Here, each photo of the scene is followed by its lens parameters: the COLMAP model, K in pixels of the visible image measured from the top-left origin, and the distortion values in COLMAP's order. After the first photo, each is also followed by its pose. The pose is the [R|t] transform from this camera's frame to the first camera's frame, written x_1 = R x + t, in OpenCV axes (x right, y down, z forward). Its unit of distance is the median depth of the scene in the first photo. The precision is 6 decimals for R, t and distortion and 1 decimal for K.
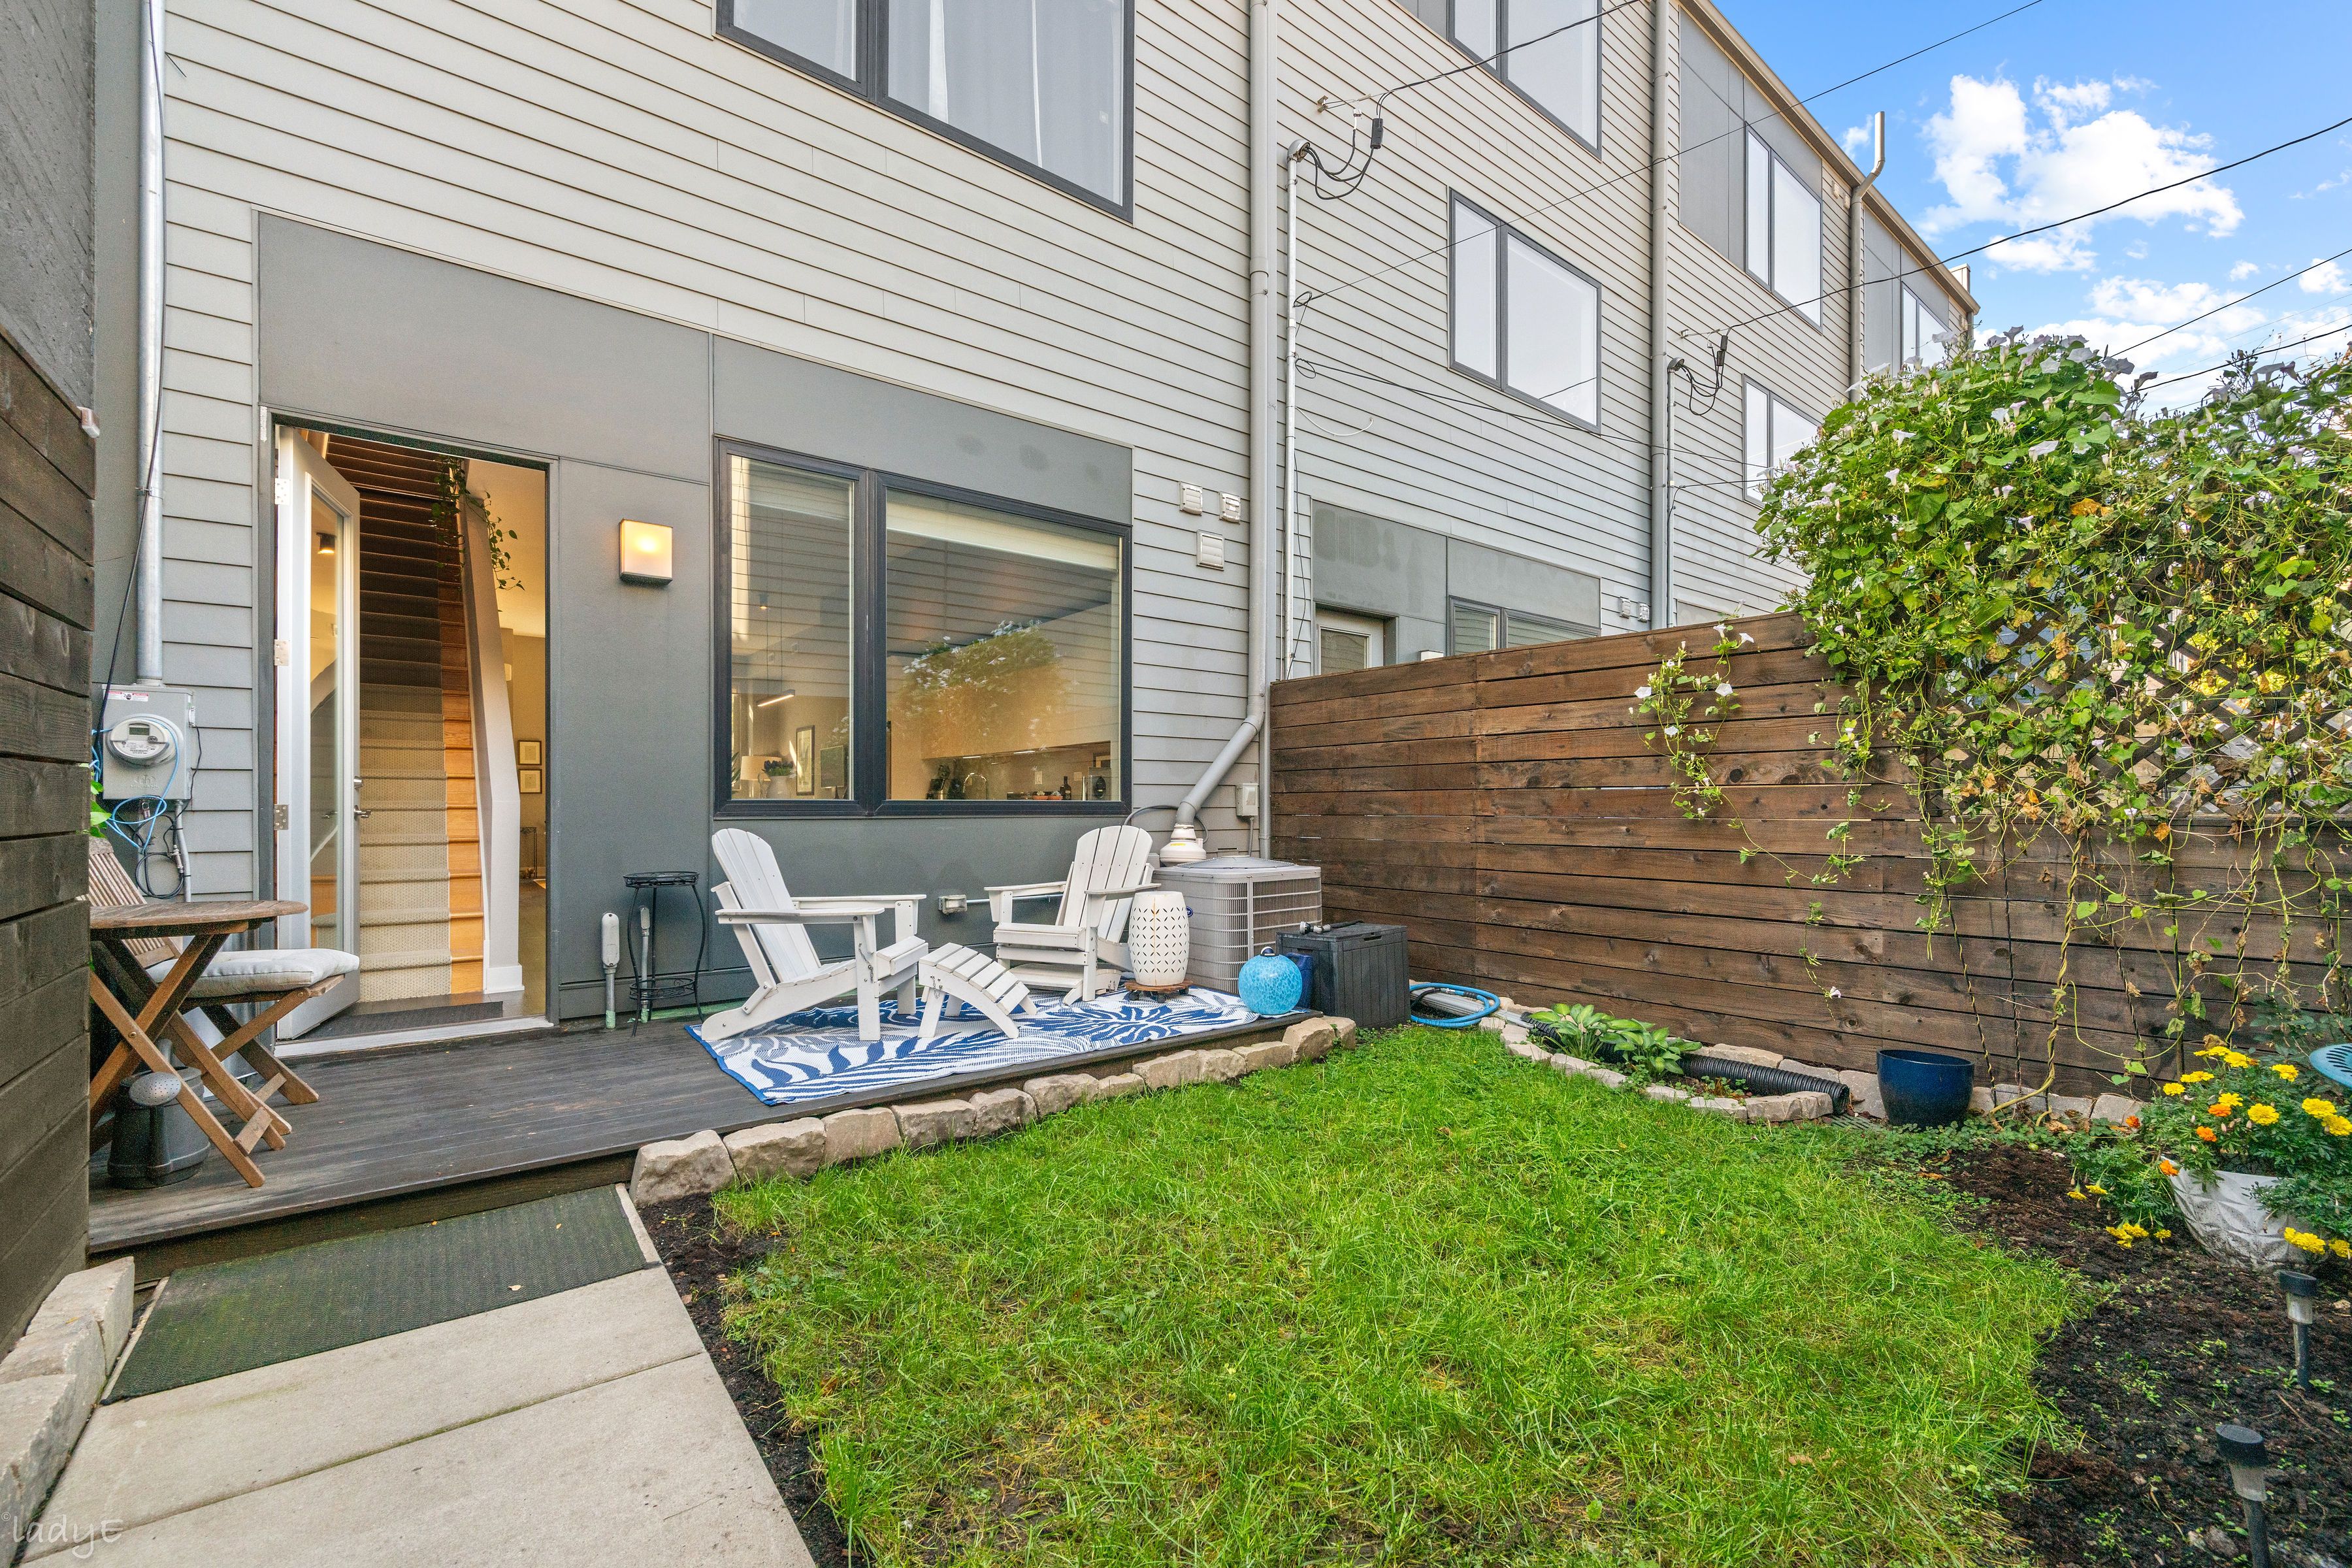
lens RADIAL K [[966.4, 0, 1181.2], [0, 966.4, 795.5], [0, 0, 1]] dist [-0.000858, -0.000034]
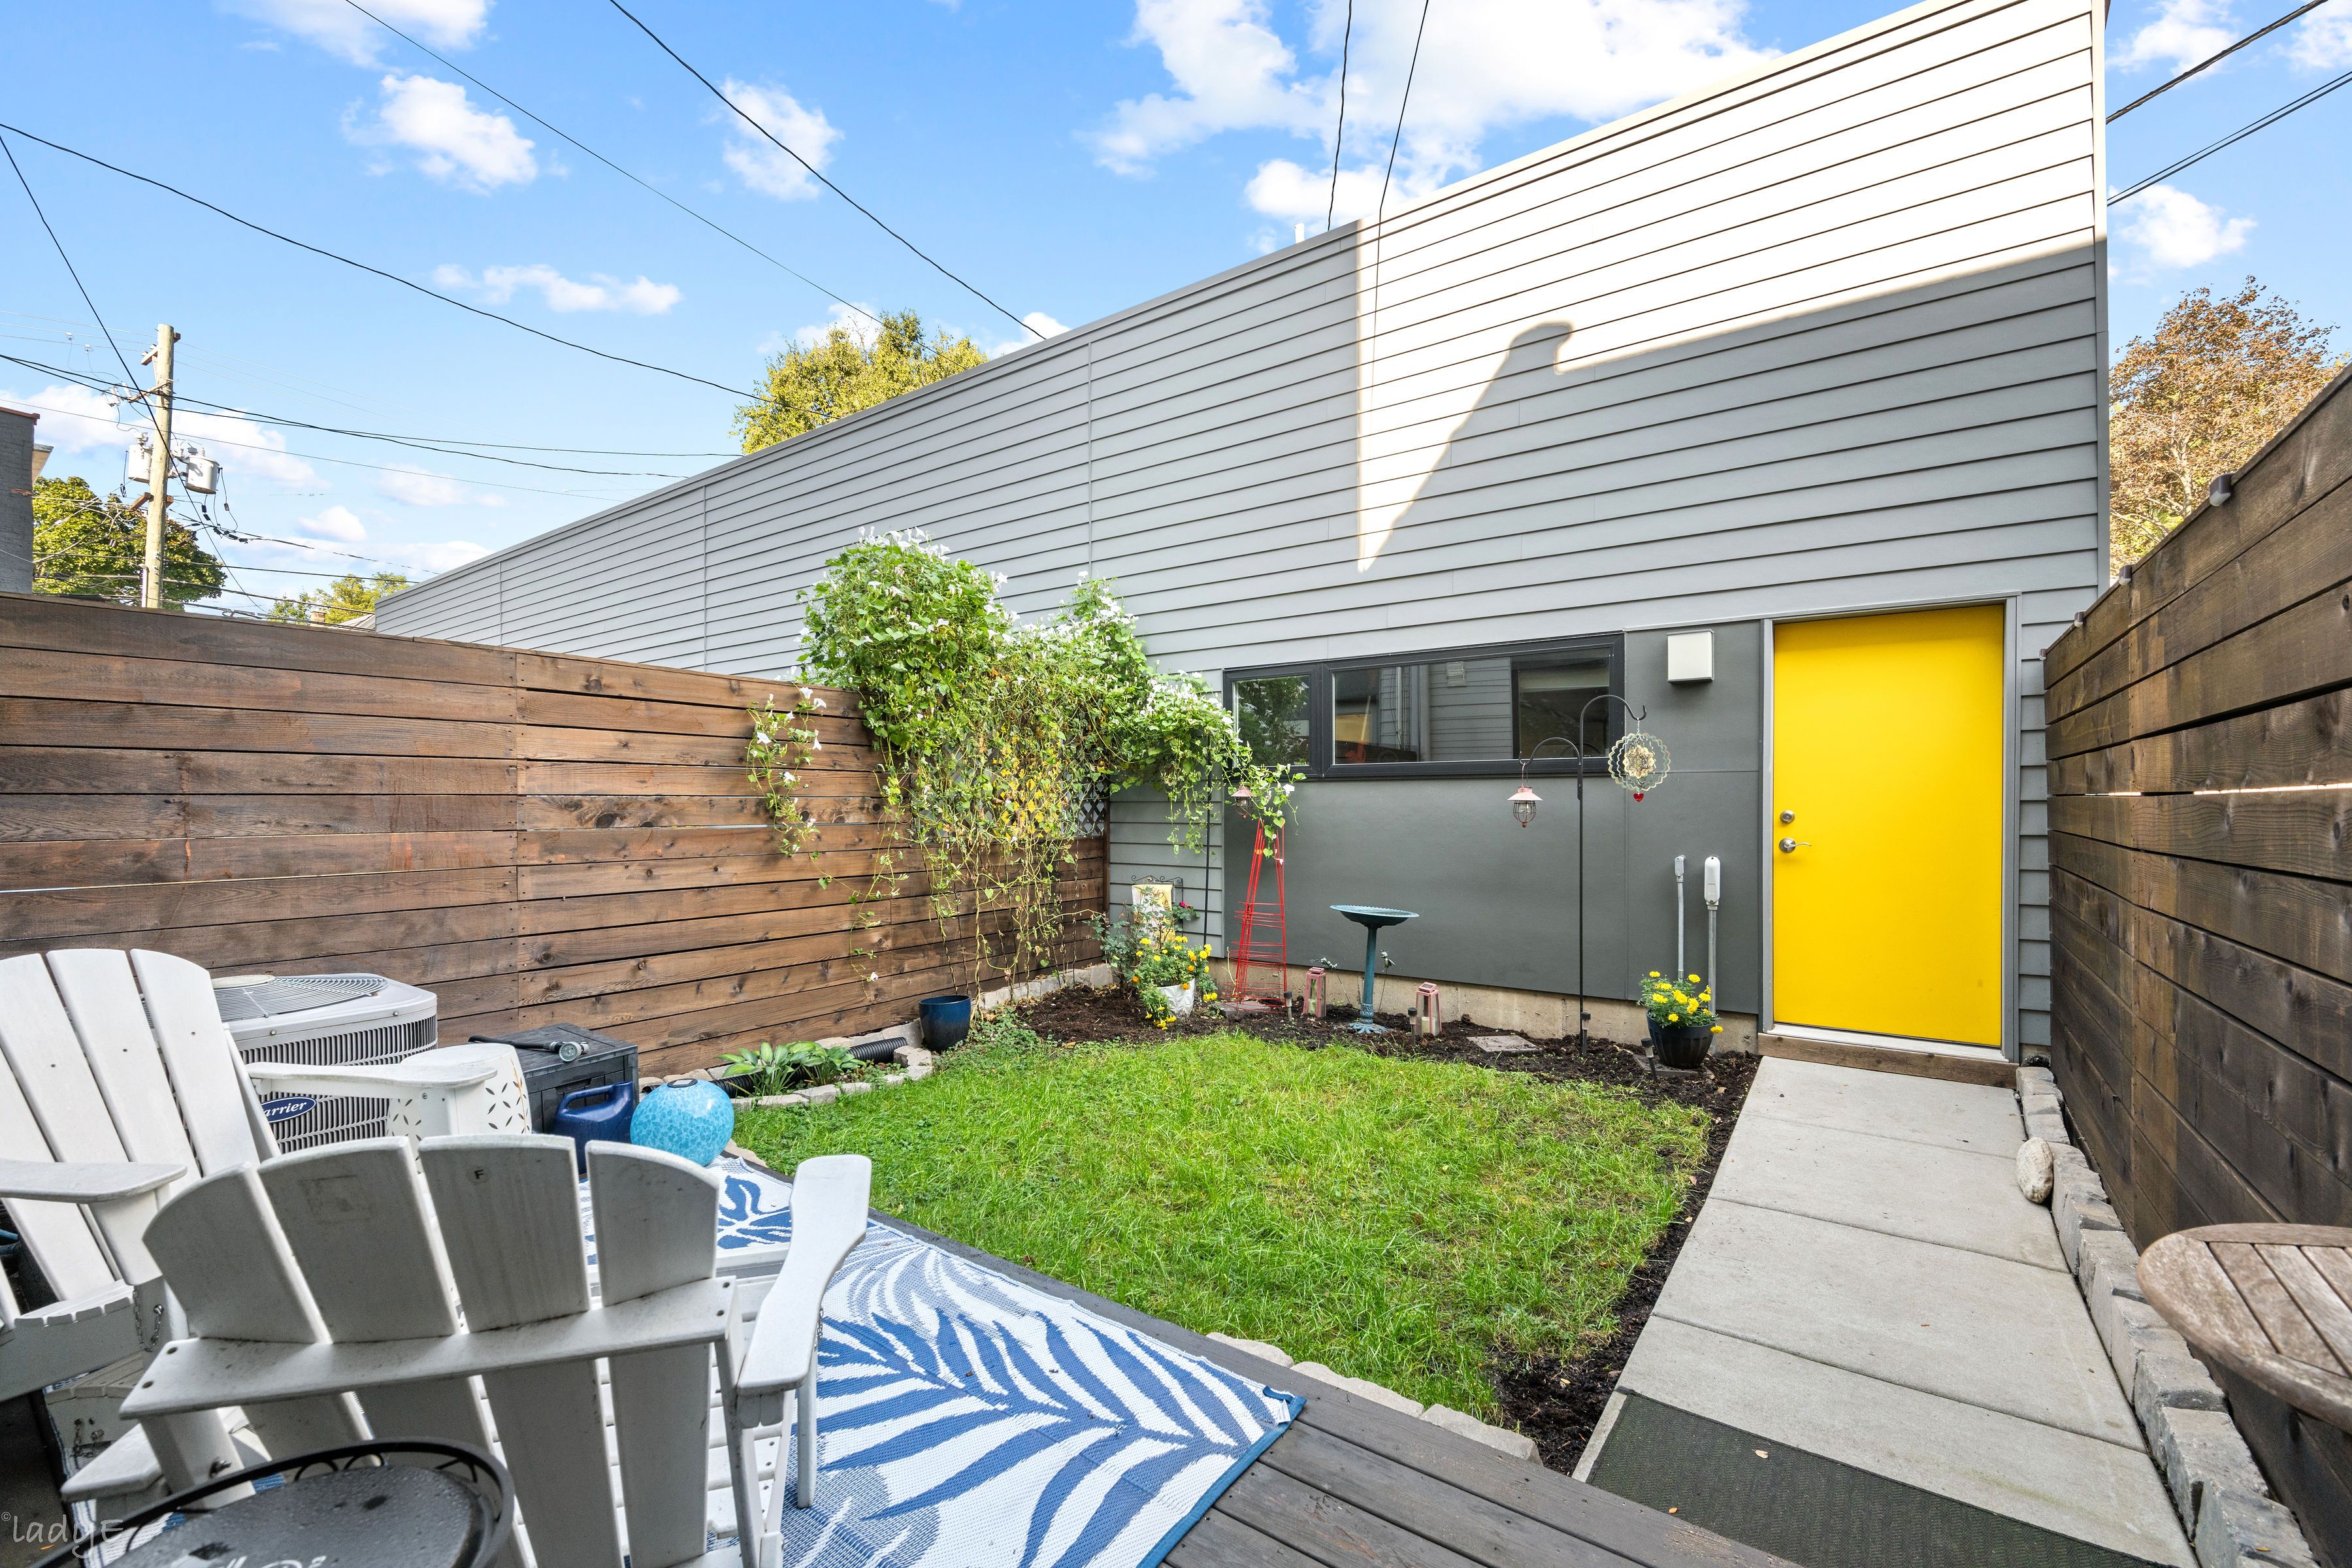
lens RADIAL K [[966.4, 0, 1179.0], [0, 966.4, 790.9], [0, 0, 1]] dist [-0.000858, -0.000034]
pose [[-0.269204, 0.012025, 0.963008, -0.829074], [-0.010228, 0.999830, -0.015344, -0.045162], [-0.963029, -0.013980, -0.269035, 1.038638]]
